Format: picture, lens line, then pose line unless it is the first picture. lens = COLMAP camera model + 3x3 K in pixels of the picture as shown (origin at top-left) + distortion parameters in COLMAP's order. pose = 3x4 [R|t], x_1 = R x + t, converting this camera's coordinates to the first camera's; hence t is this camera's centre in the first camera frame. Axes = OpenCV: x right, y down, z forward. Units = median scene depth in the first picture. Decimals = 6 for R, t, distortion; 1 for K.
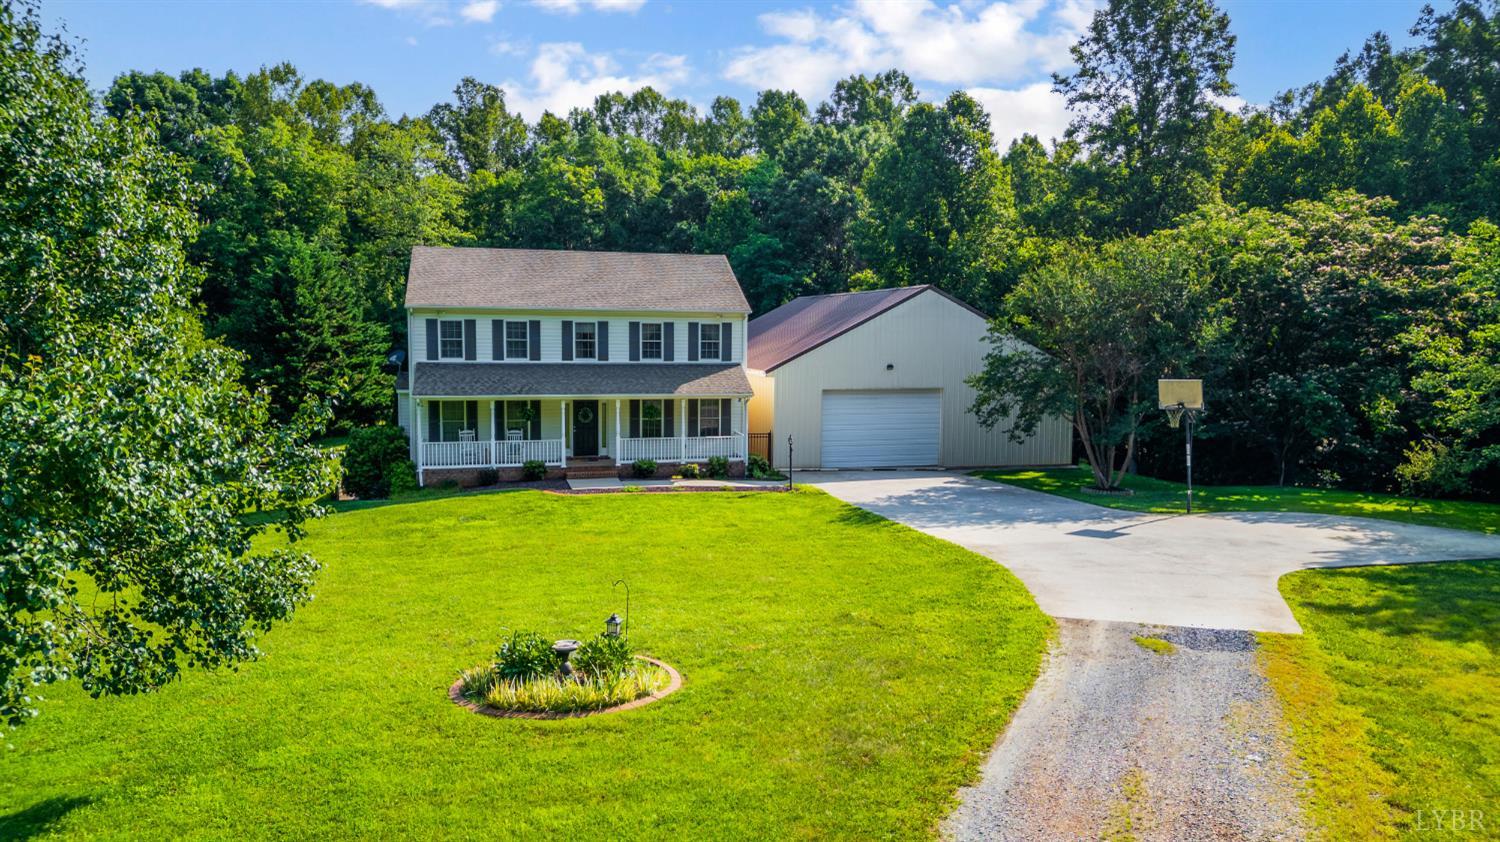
lens RADIAL K [[1044.3, 0, 750.0], [0, 1044.3, 421.0], [0, 0, 1]] dist [0.085447, -0.118880]
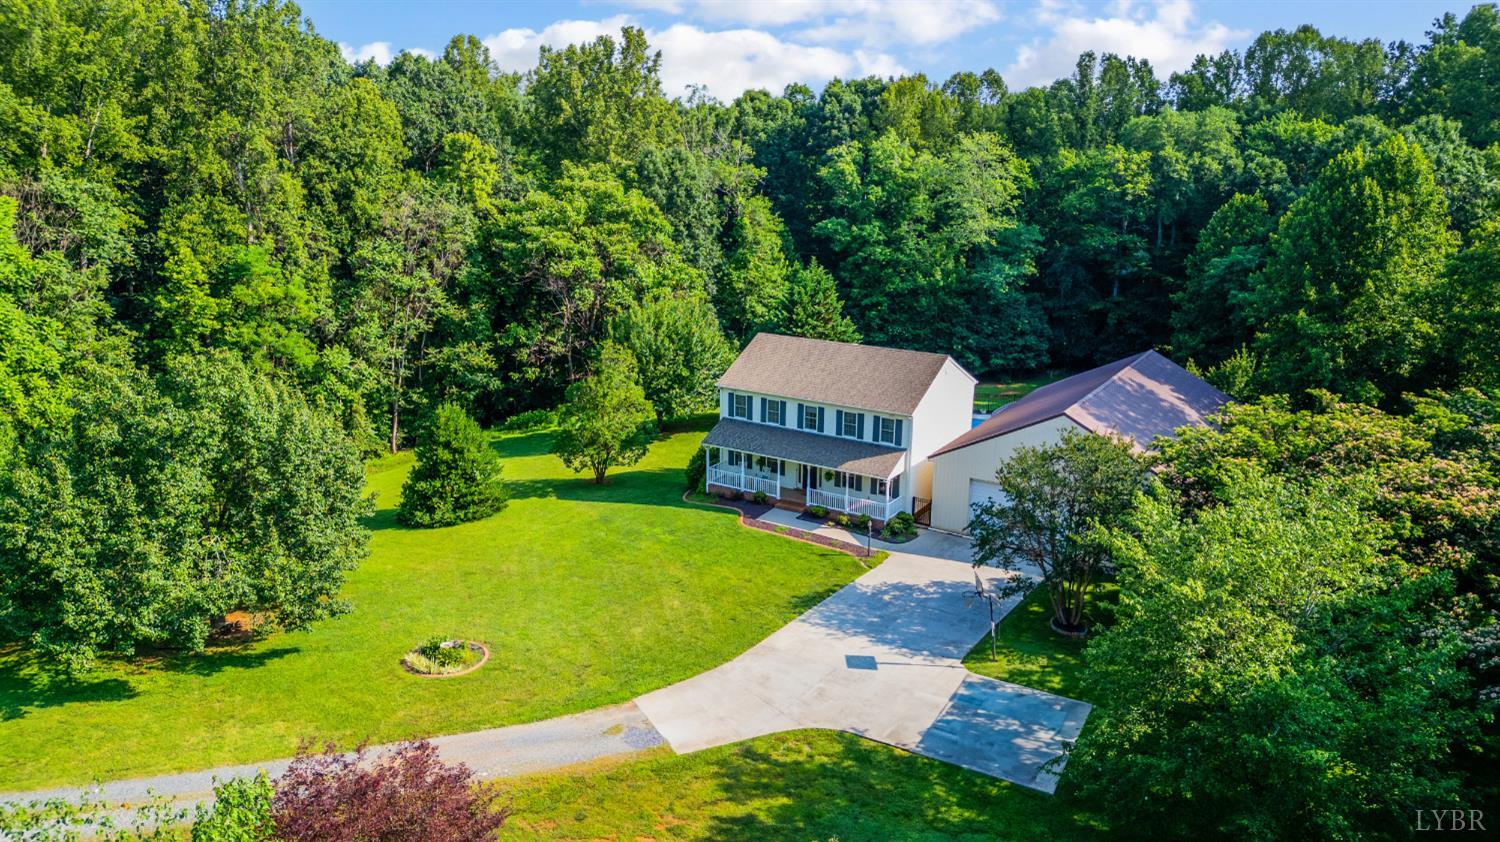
lens RADIAL K [[1044.3, 0, 750.0], [0, 1044.3, 421.0], [0, 0, 1]] dist [0.085447, -0.118880]
pose [[0.693066, 0.178197, -0.698503, 0.820775], [-0.063080, 0.980240, 0.187483, -0.344127], [0.718109, -0.085877, 0.690611, -0.093131]]
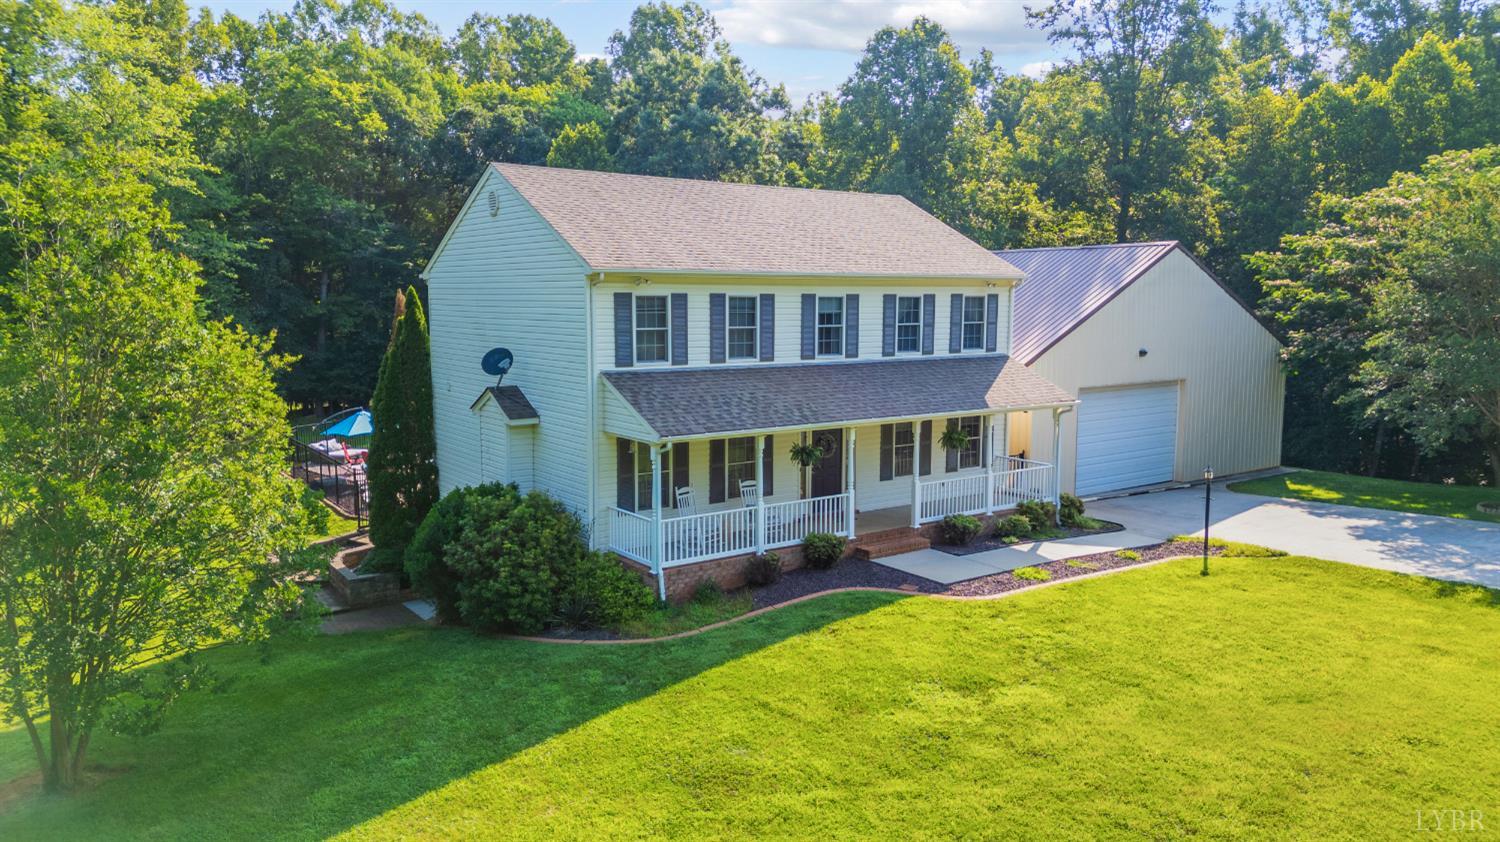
lens RADIAL K [[1044.3, 0, 750.0], [0, 1044.3, 421.0], [0, 0, 1]] dist [0.085447, -0.118880]
pose [[0.925403, -0.050079, 0.375660, -0.433111], [0.038352, 0.998517, 0.038636, -0.046172], [-0.377038, -0.021347, 0.925952, 0.441852]]
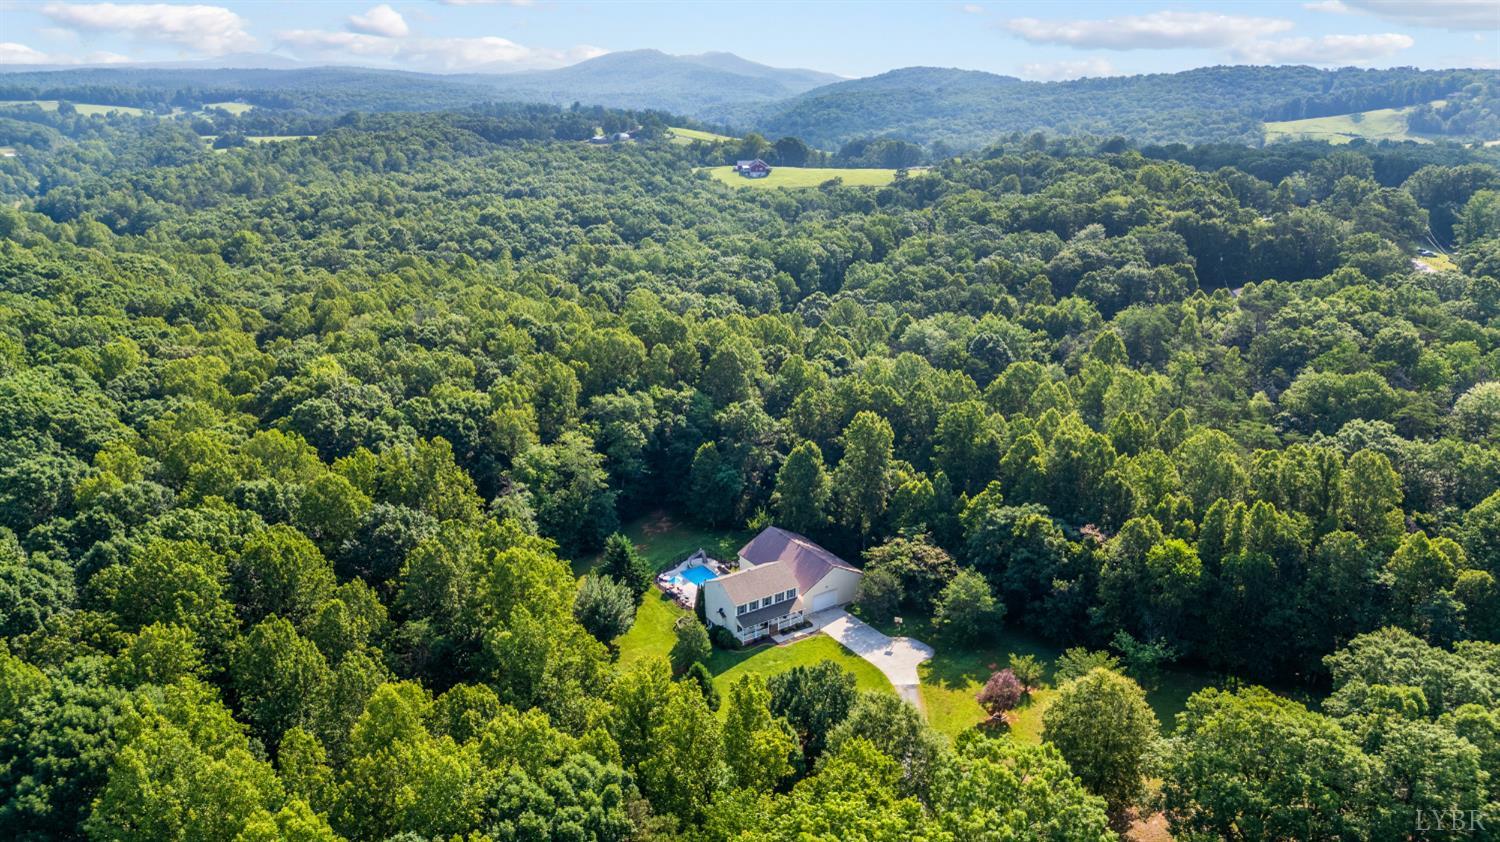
lens RADIAL K [[1044.3, 0, 750.0], [0, 1044.3, 421.0], [0, 0, 1]] dist [0.085447, -0.118880]
pose [[0.936917, -0.109632, 0.331913, -1.565084], [0.025631, 0.968534, 0.247559, -1.865589], [-0.348610, -0.223435, 0.910246, -2.729894]]
